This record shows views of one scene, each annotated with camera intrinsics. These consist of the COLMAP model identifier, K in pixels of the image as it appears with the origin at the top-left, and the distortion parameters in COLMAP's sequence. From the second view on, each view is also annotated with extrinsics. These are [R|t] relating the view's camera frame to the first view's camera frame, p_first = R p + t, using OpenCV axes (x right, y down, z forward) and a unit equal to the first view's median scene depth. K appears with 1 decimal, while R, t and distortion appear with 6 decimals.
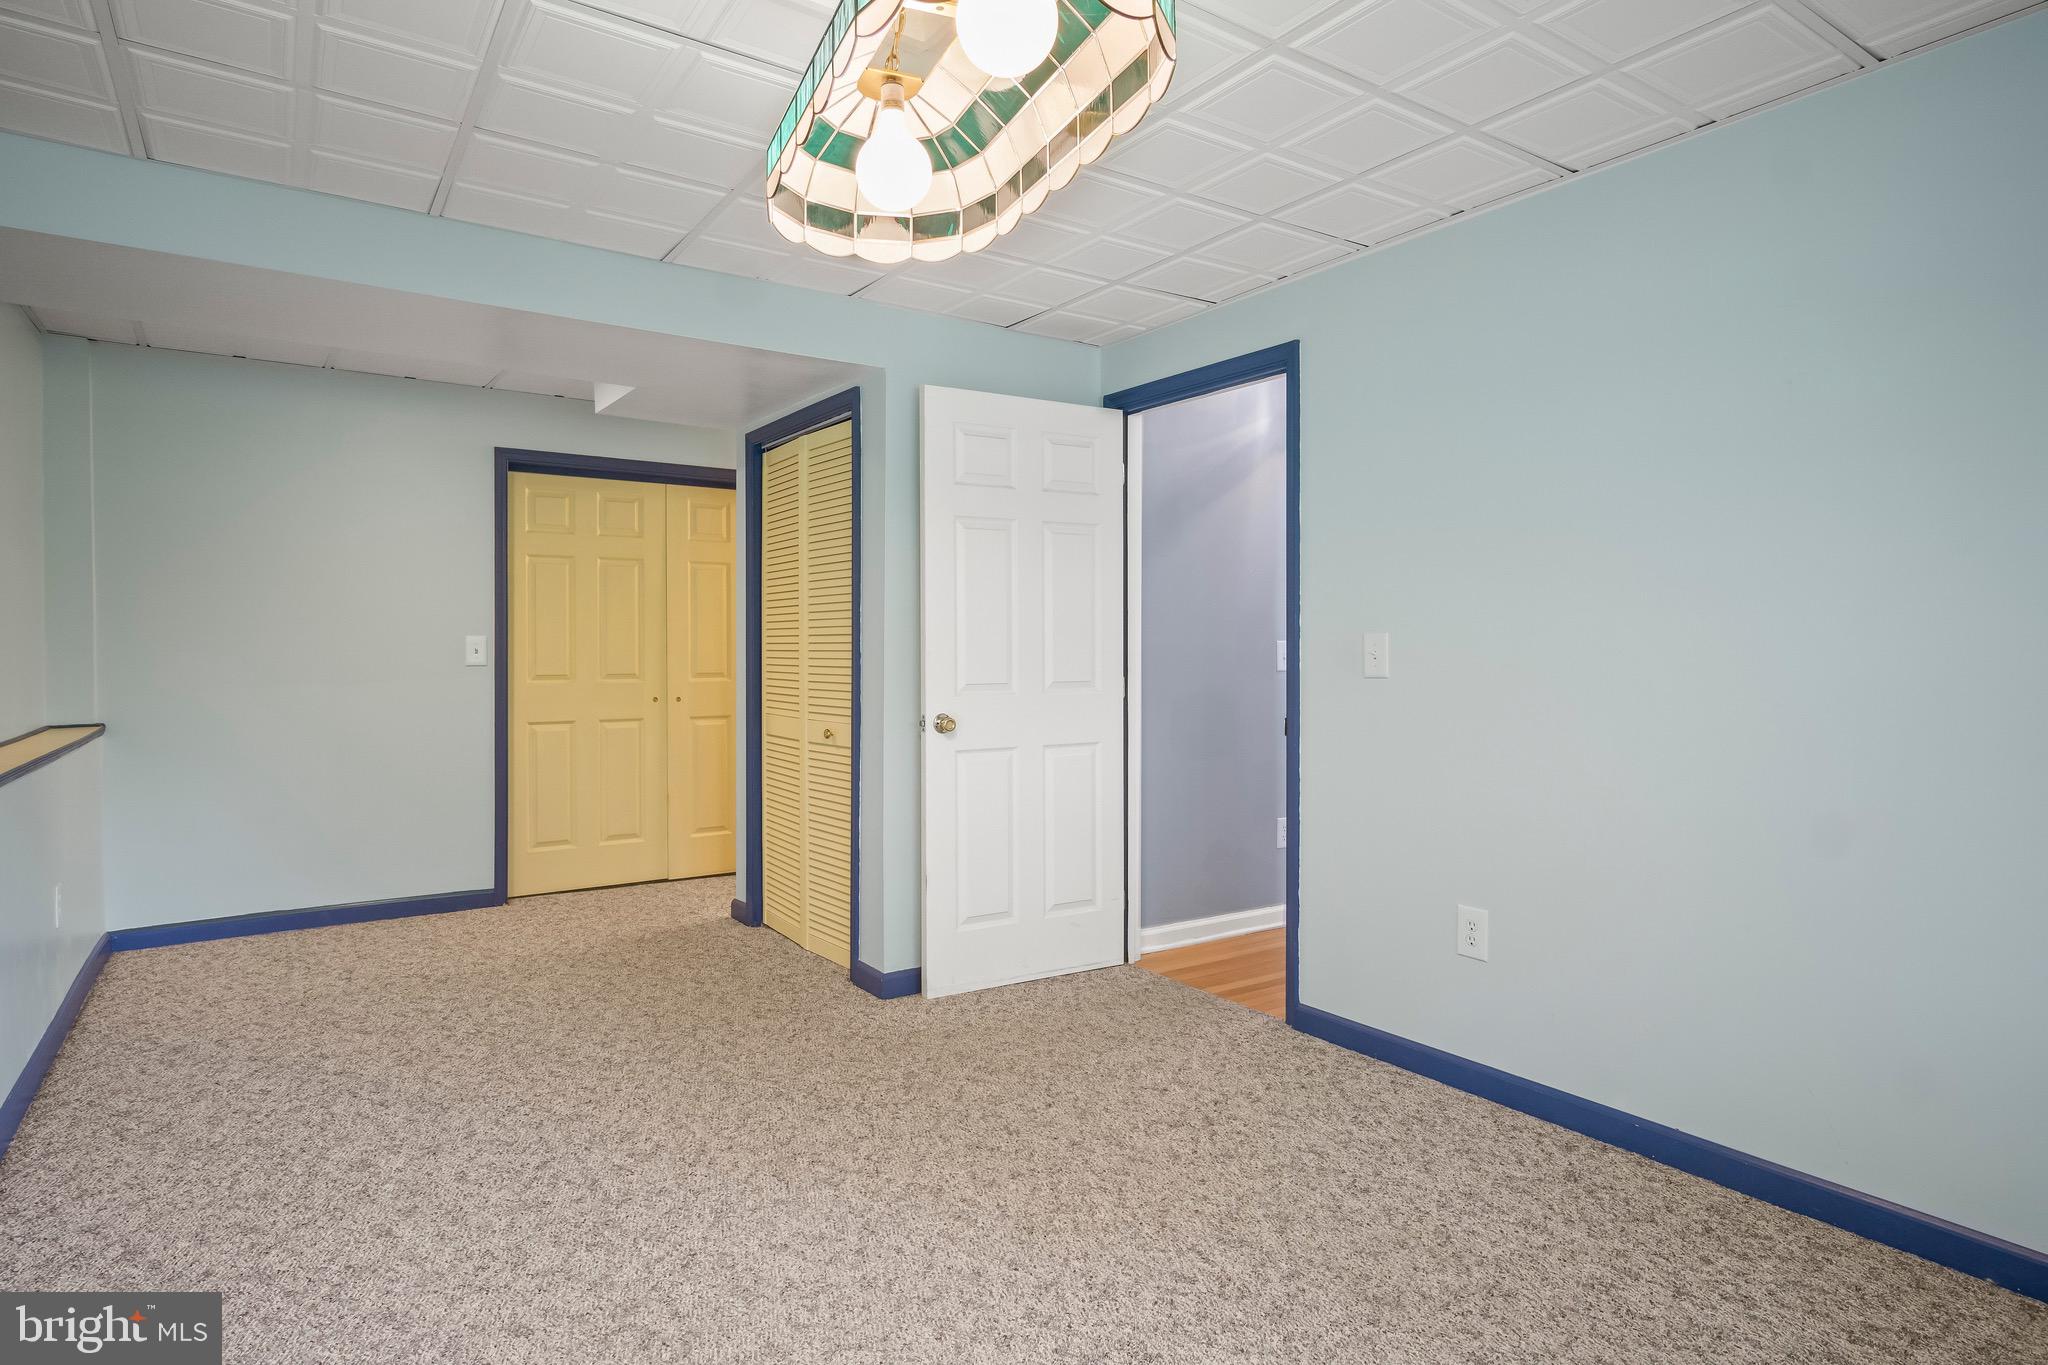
lens RADIAL K [[1127.0, 0, 1024.0], [0, 1127.0, 682.5], [0, 0, 1]] dist [-0.004500, 0.000074]
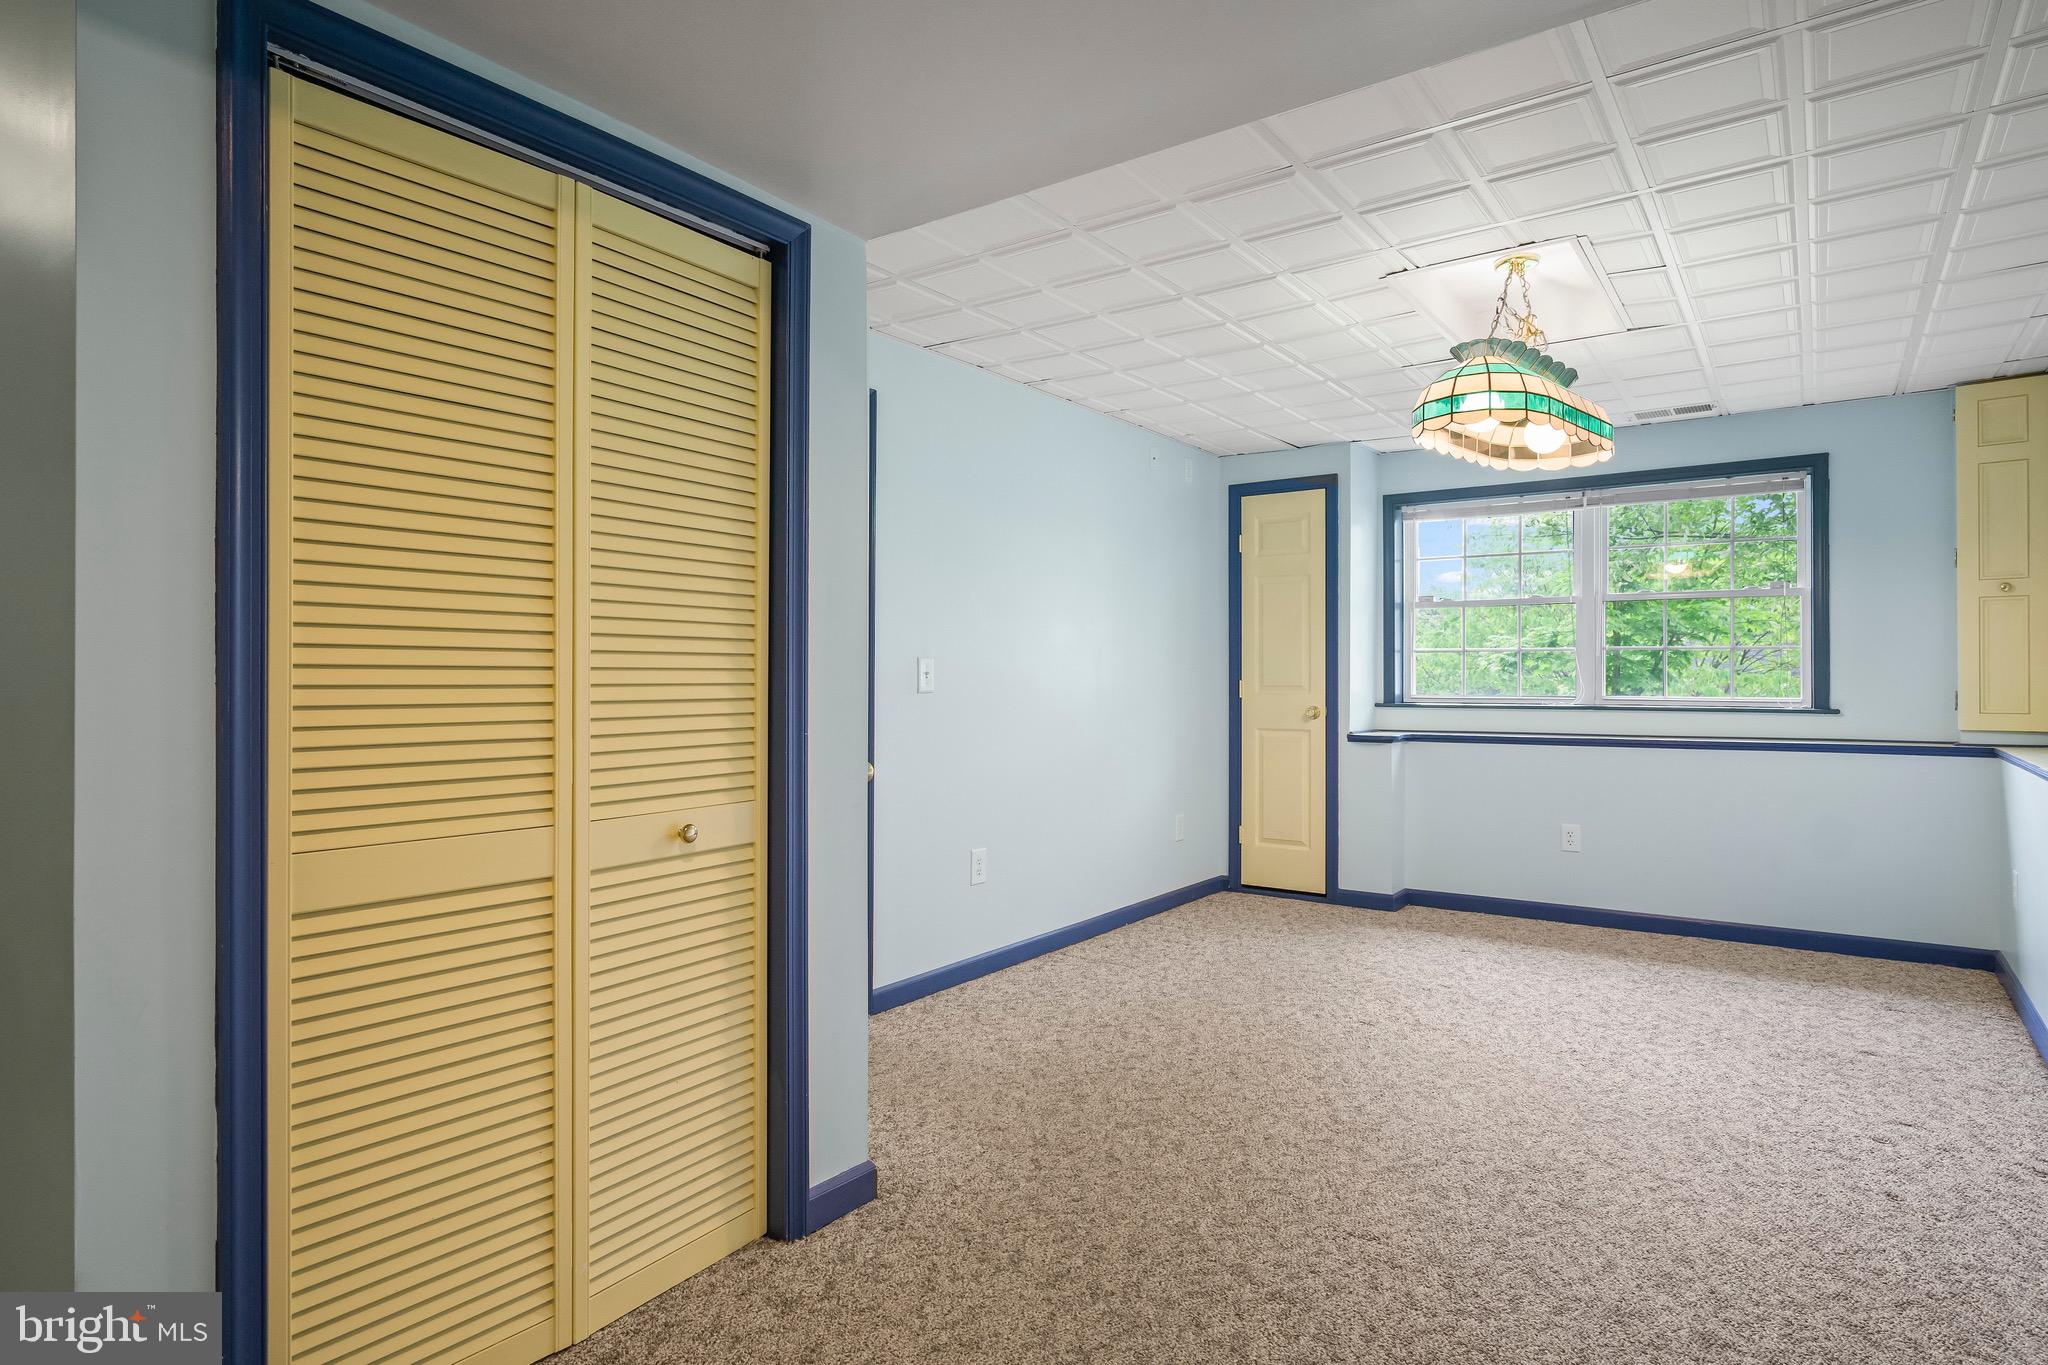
lens RADIAL K [[1121.5, 0, 1023.7], [0, 1121.5, 669.5], [0, 0, 1]] dist [0.002167, 0.001522]
pose [[-0.347190, 0.003383, 0.937789, -0.957069], [0.021664, 0.999756, 0.004414, -0.034532], [-0.937545, 0.021848, -0.347179, 1.414431]]
